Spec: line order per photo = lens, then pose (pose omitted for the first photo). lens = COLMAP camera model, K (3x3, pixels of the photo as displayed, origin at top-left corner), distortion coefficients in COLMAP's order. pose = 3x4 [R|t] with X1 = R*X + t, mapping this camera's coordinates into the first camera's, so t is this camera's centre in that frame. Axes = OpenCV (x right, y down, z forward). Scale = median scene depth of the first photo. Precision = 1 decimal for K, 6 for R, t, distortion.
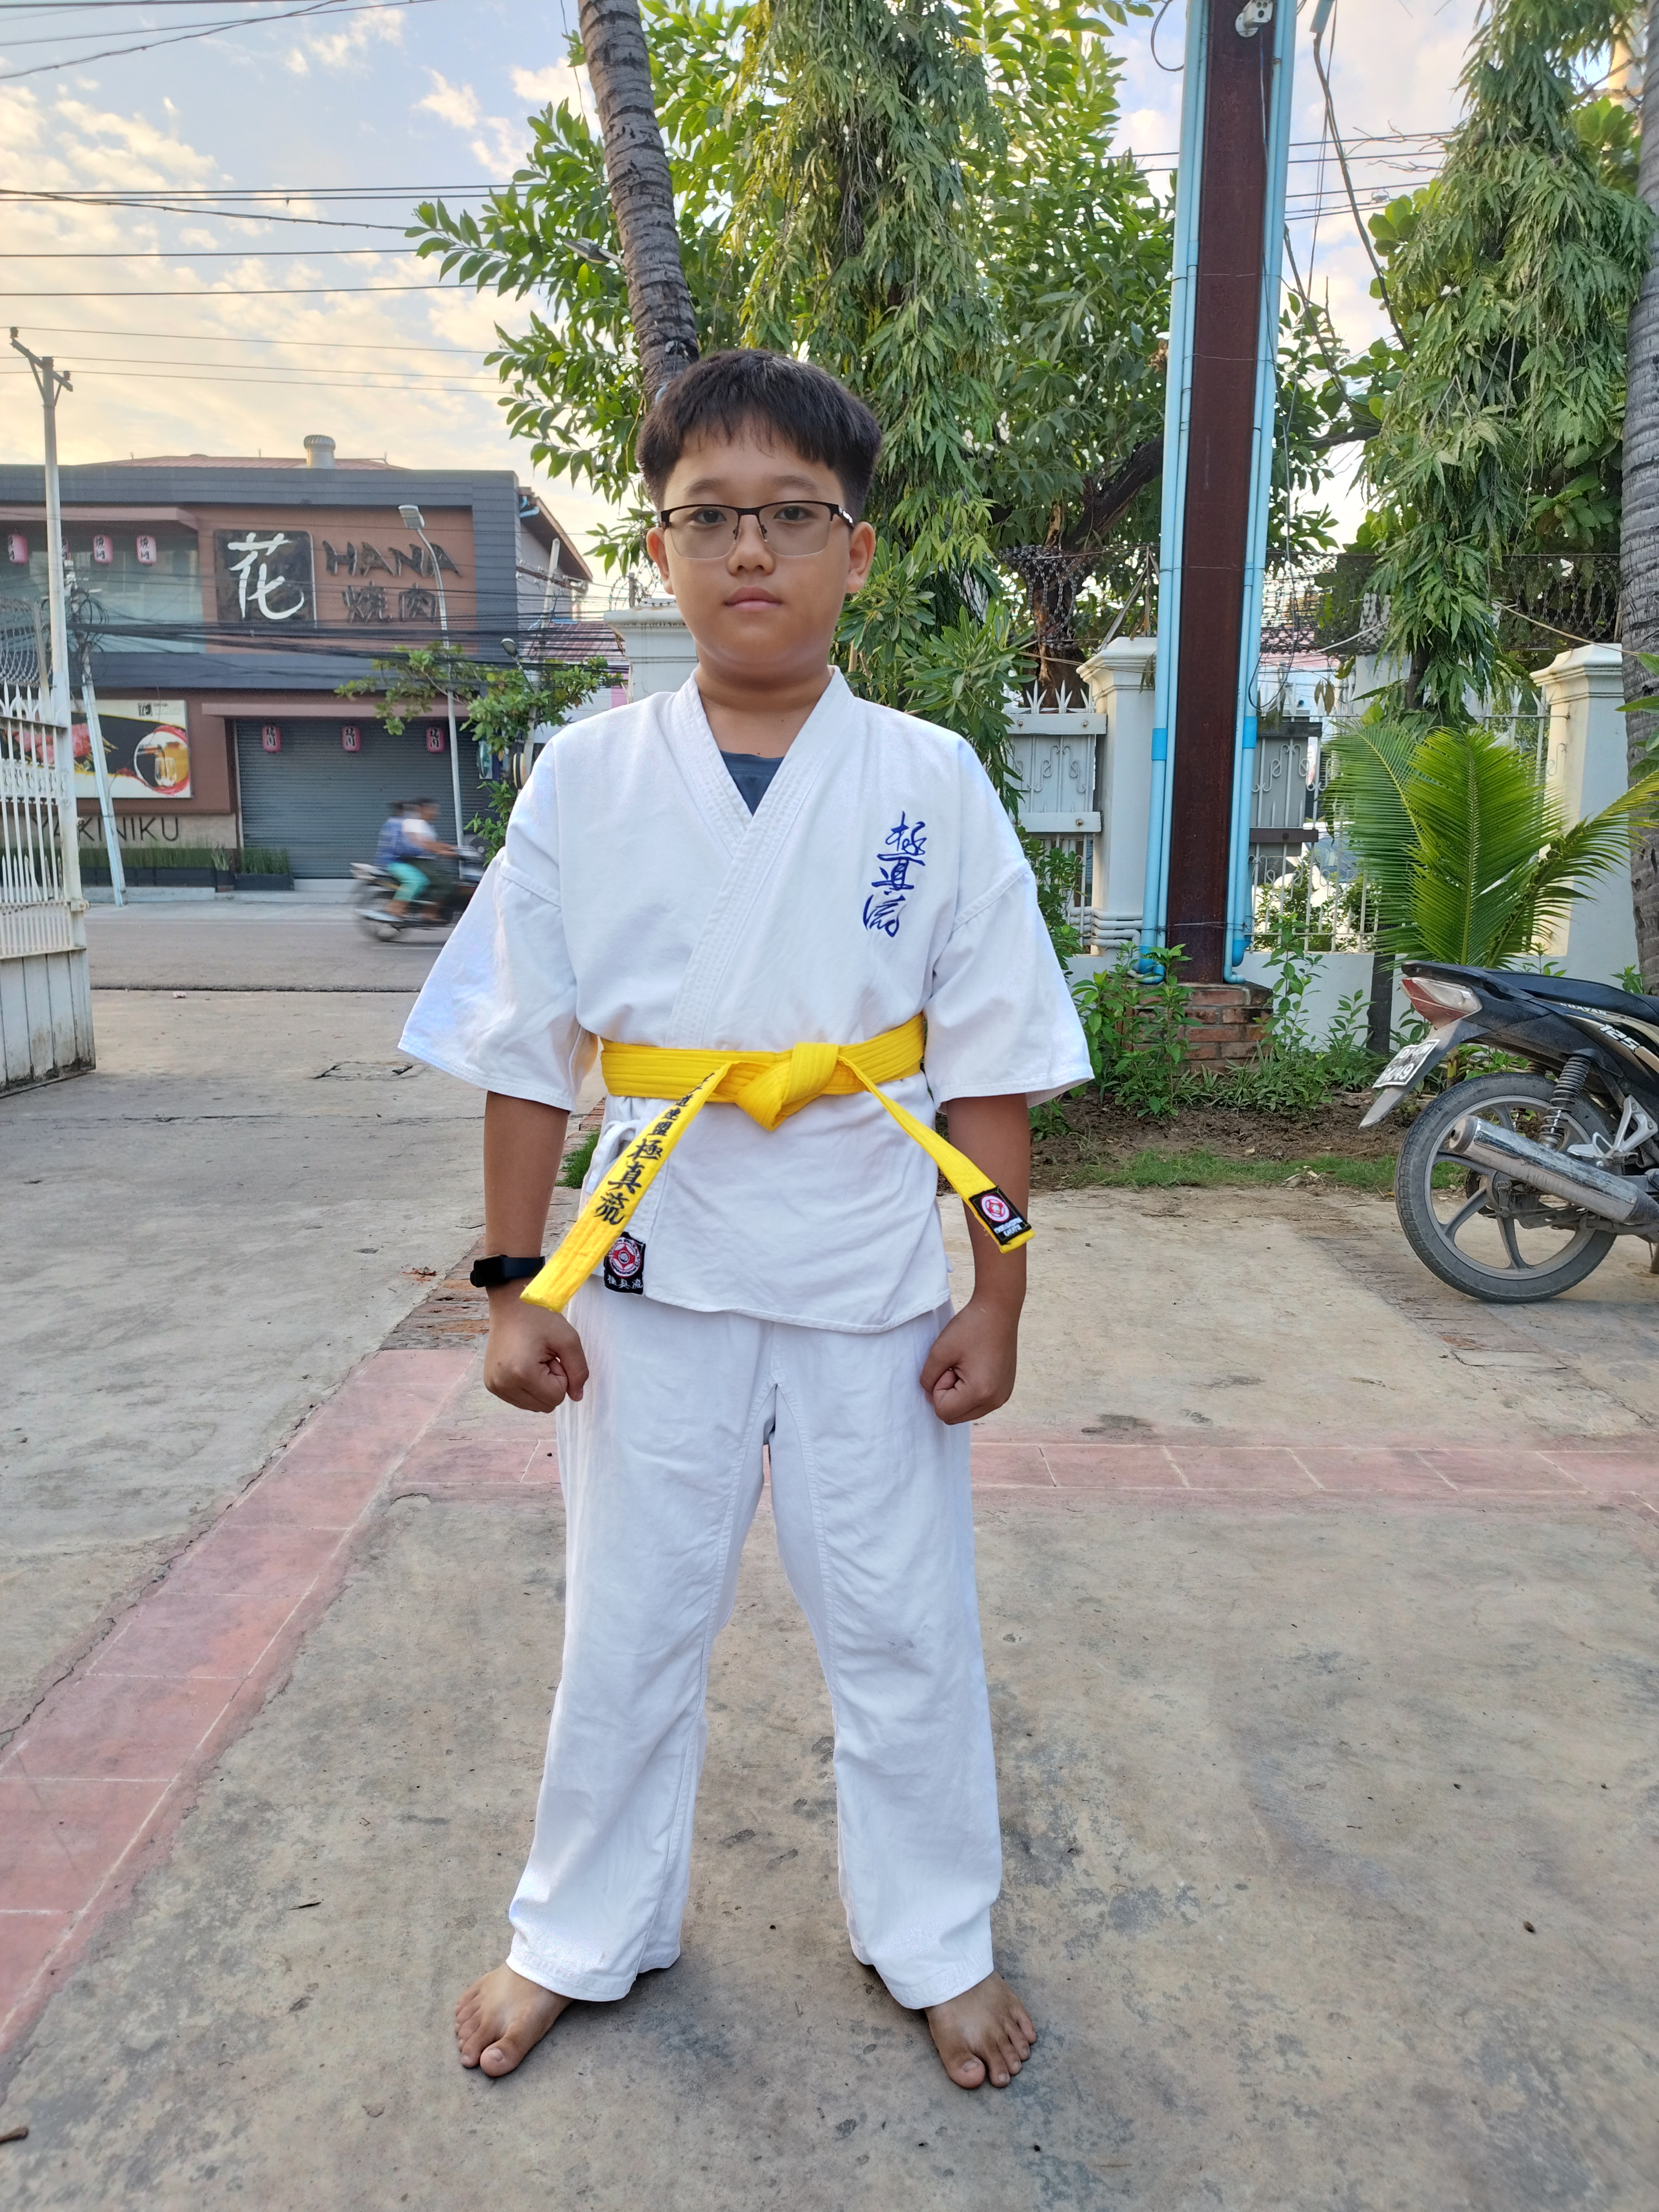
lens RADIAL K [[1681.4, 0, 825.3], [0, 1681.4, 1120.1], [0, 0, 1]] dist [0.020674, -0.002881]
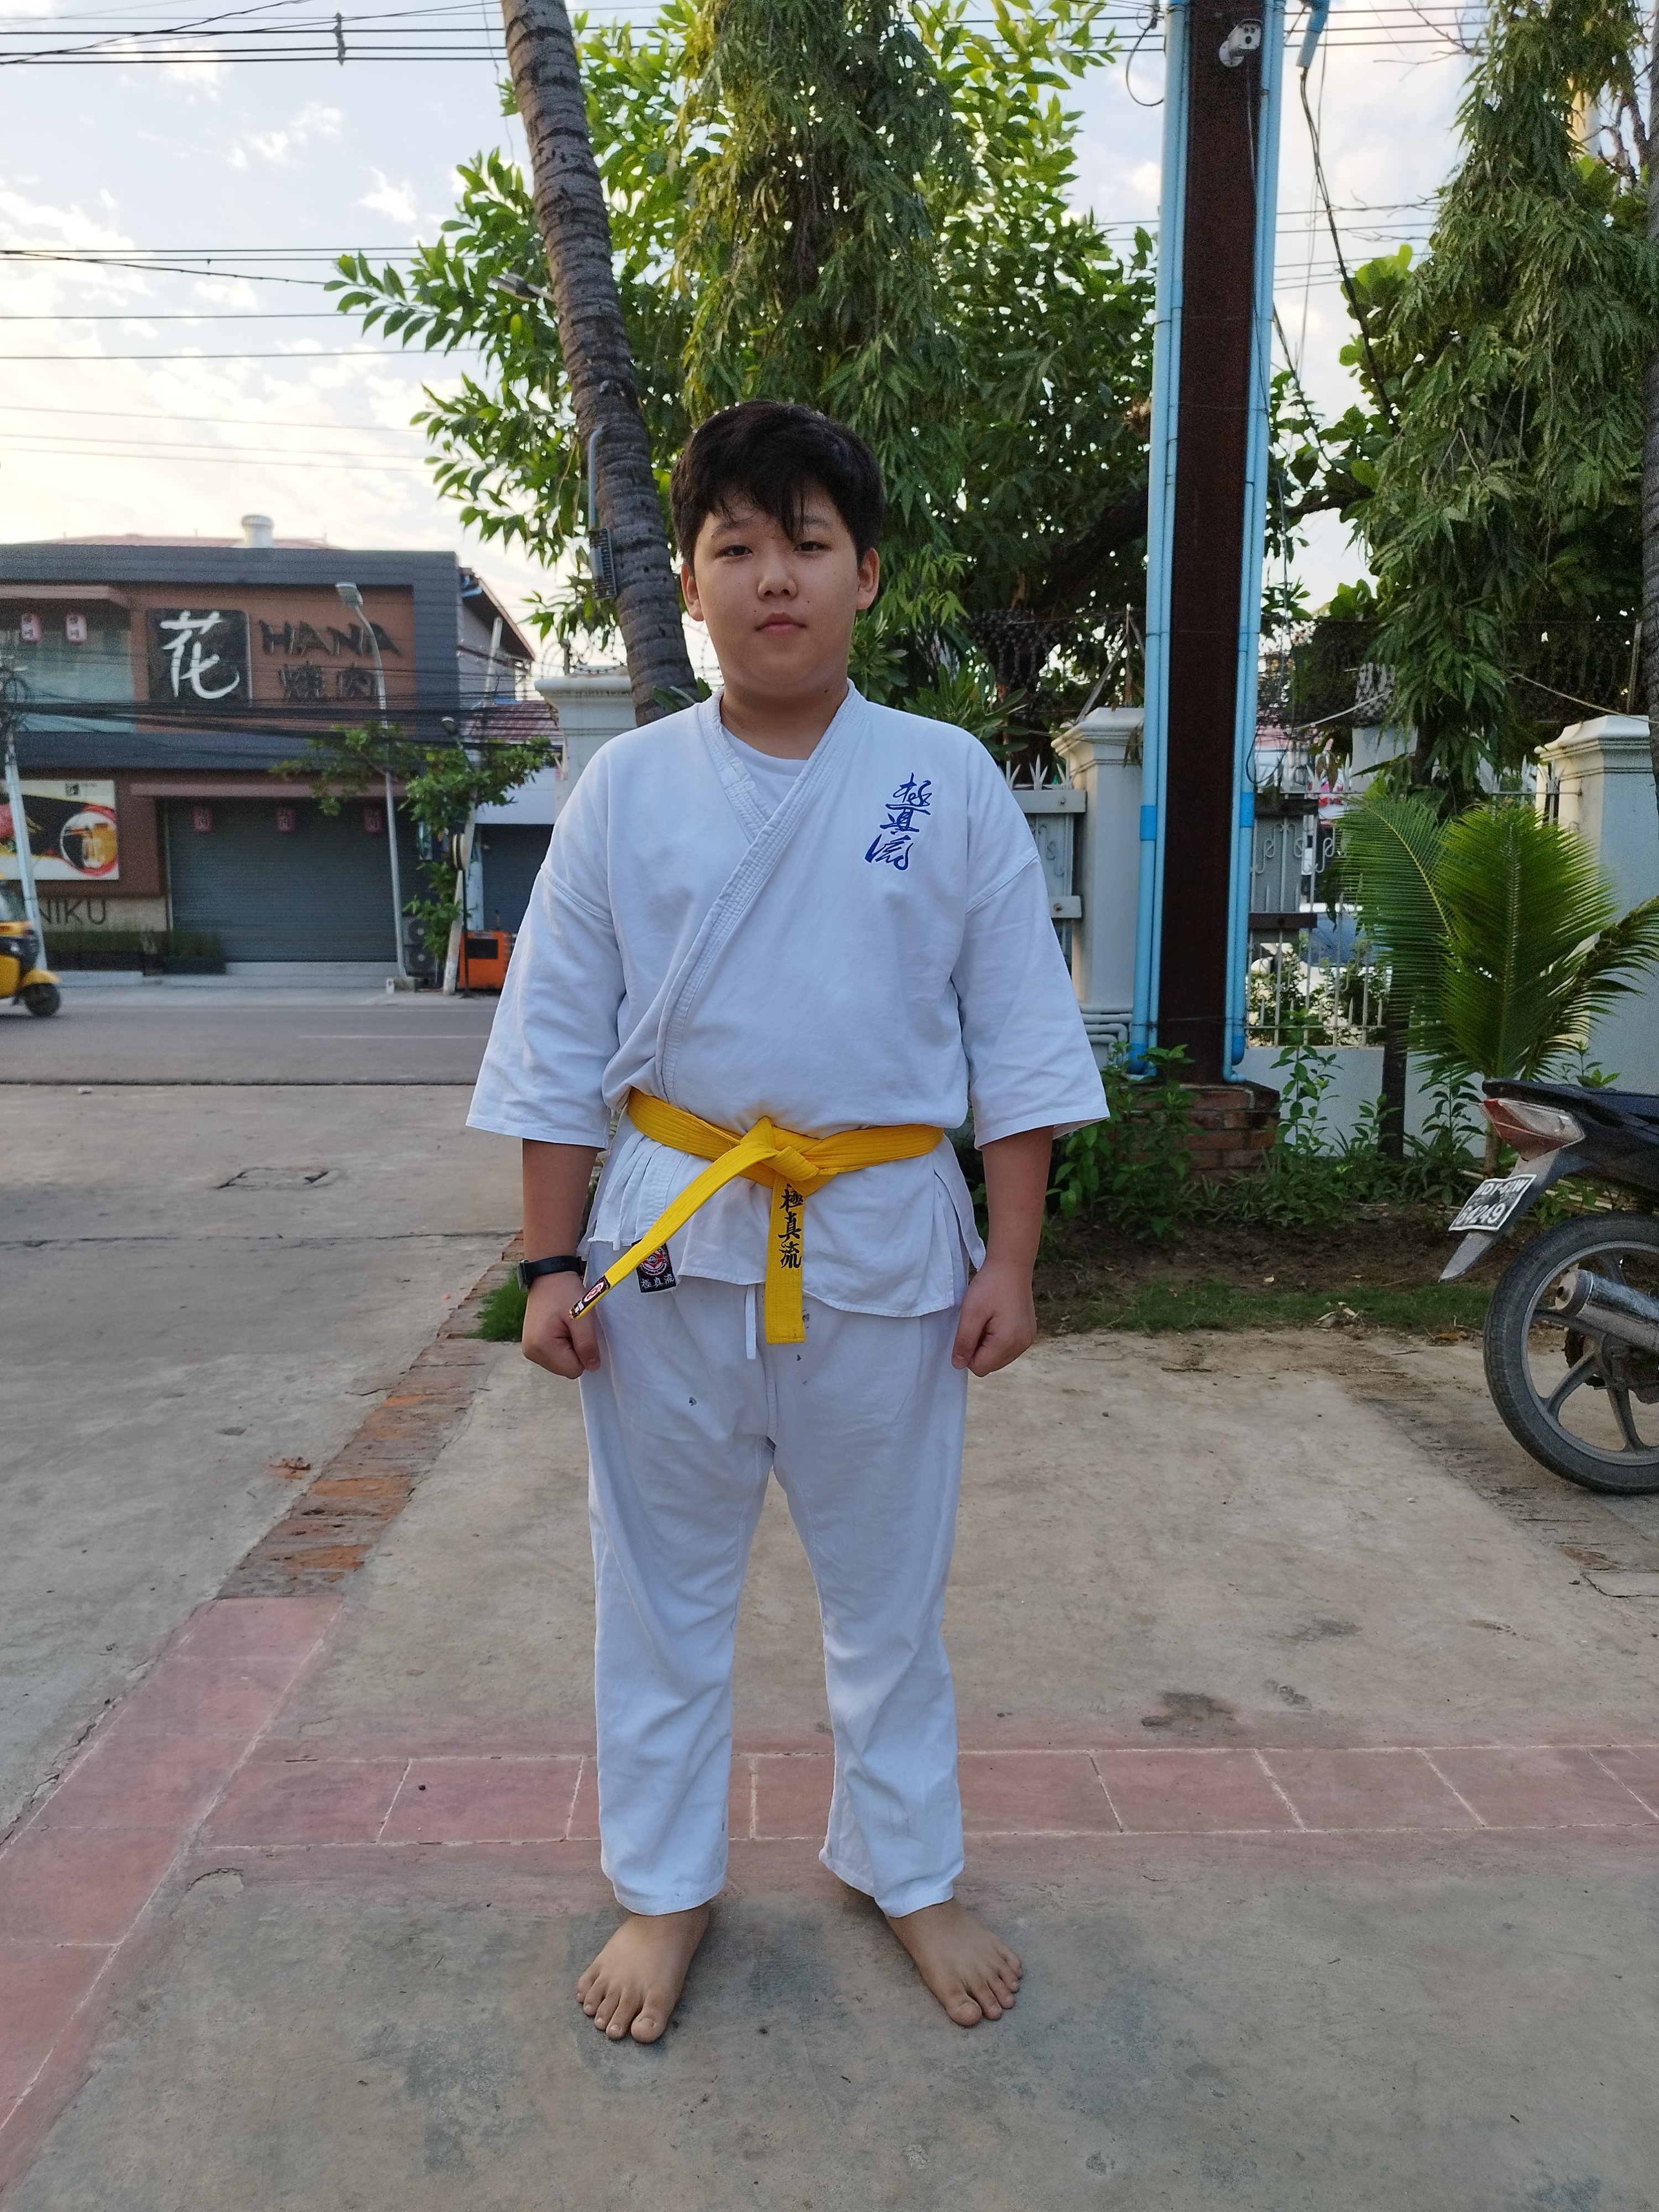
lens RADIAL K [[1643.2, 0, 835.4], [0, 1643.2, 1094.5], [0, 0, 1]] dist [0.020716, -0.013288]
pose [[0.999241, -0.007369, 0.038260, -0.005602], [0.009542, 0.998332, -0.056940, -0.029364], [-0.037777, 0.057262, 0.997644, 0.136387]]
